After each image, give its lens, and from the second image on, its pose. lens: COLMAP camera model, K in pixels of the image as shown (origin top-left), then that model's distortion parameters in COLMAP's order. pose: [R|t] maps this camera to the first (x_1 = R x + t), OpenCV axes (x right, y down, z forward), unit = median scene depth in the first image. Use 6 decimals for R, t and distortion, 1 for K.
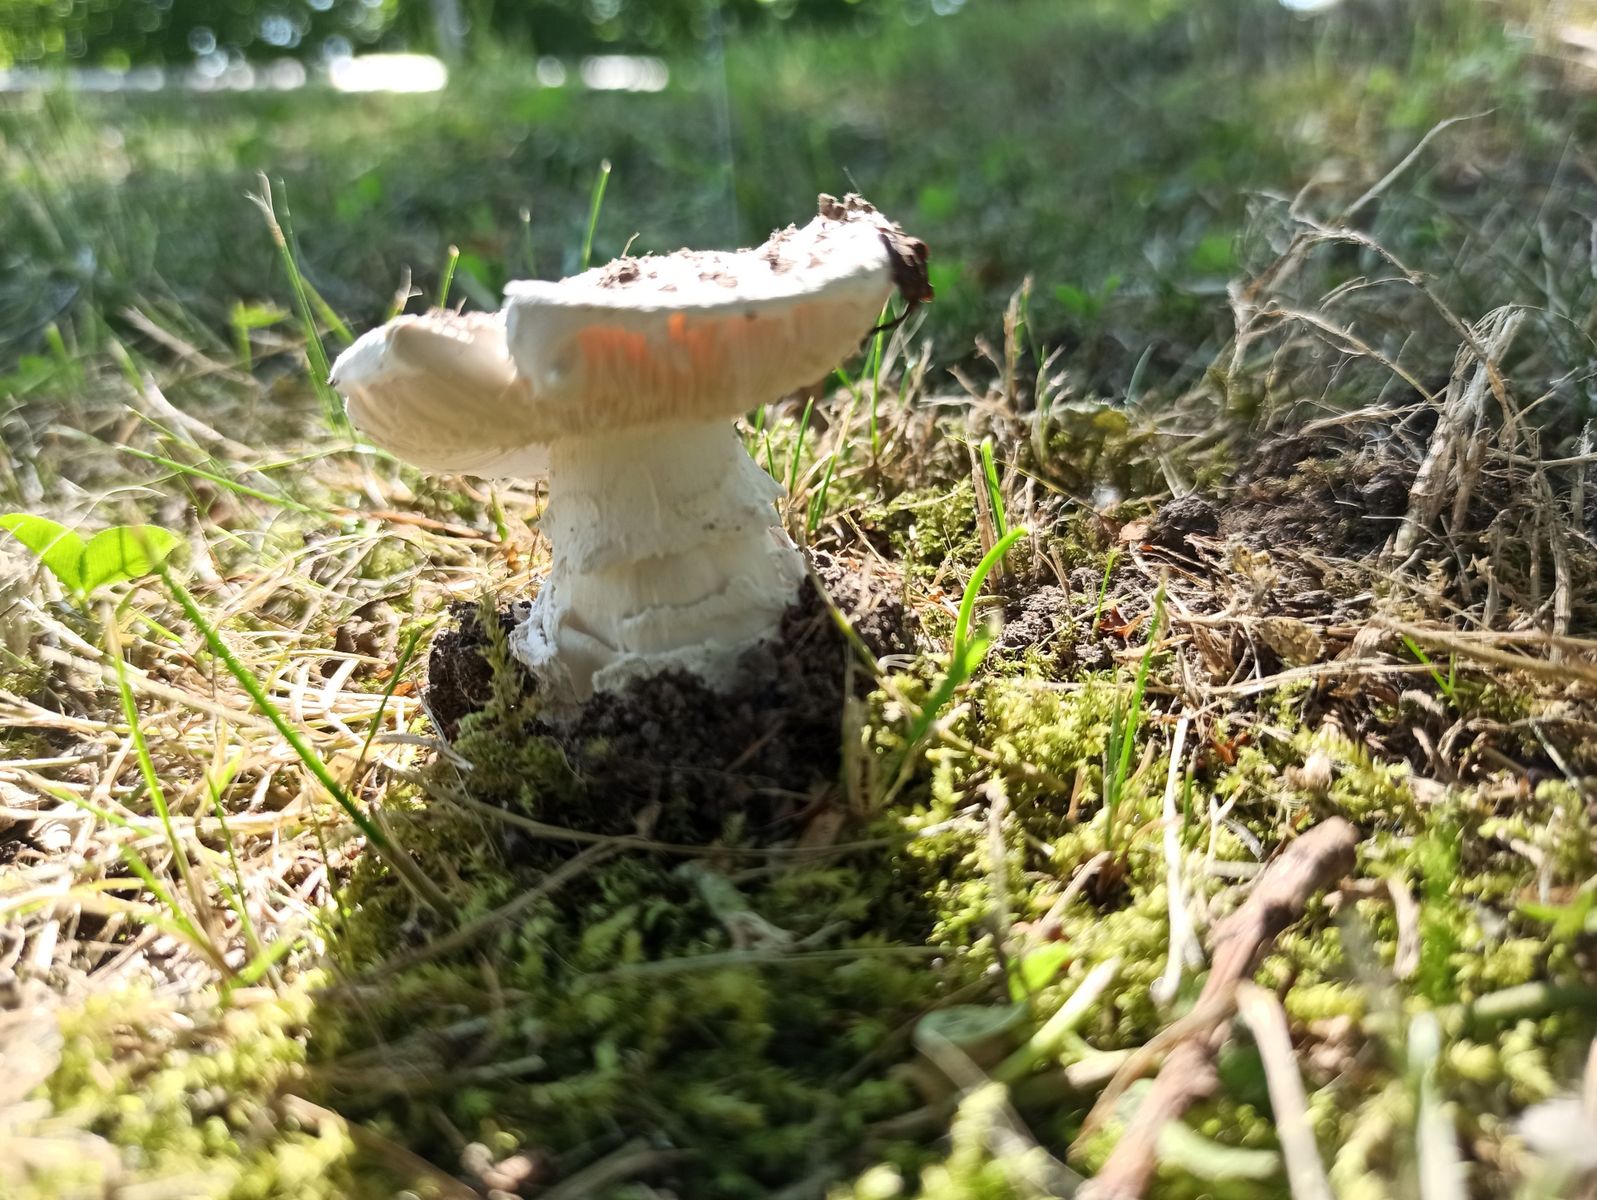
lens RADIAL K [[1233.2, 0, 798.5], [0, 1233.2, 600.0], [0, 0, 1]] dist [-0.001634, -0.001573]
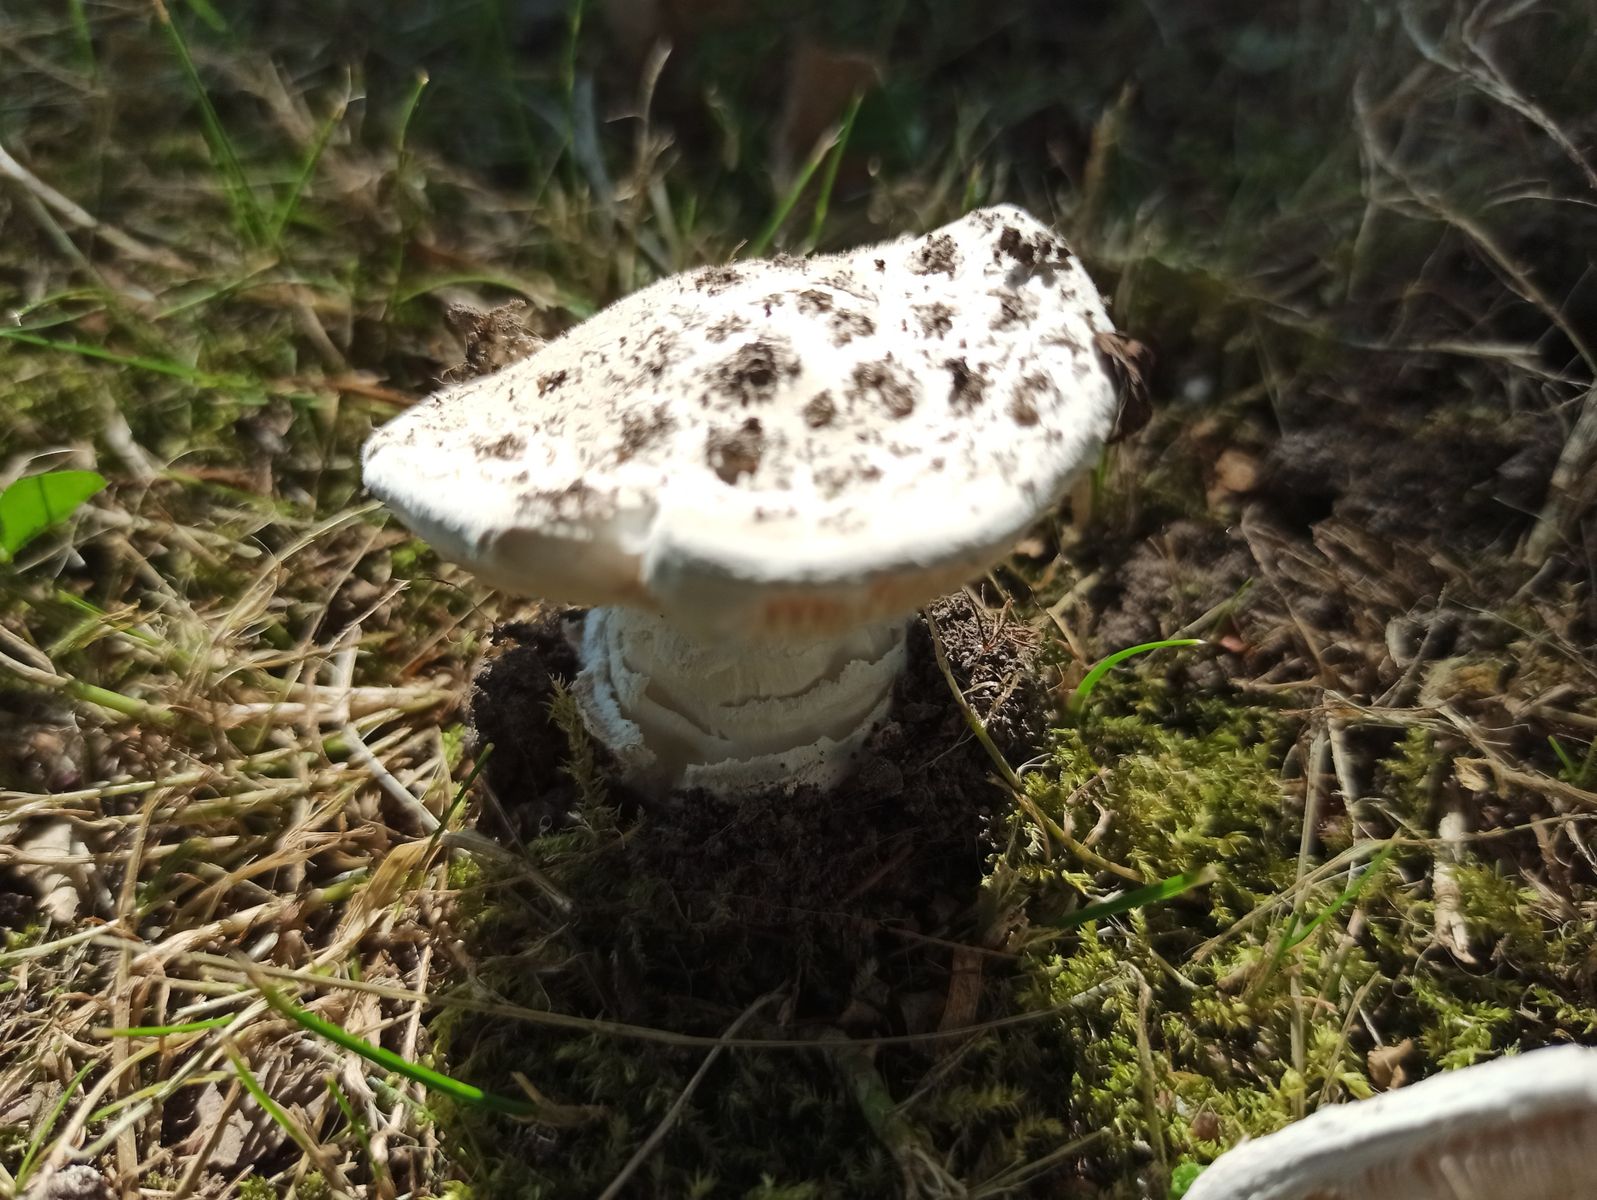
lens RADIAL K [[1236.0, 0, 798.5], [0, 1236.0, 600.0], [0, 0, 1]] dist [-0.035844, -0.000985]
pose [[0.992948, -0.010510, 0.118087, -0.194474], [-0.038989, 0.911706, 0.408988, -0.420547], [-0.111959, -0.410708, 0.904867, 0.250579]]
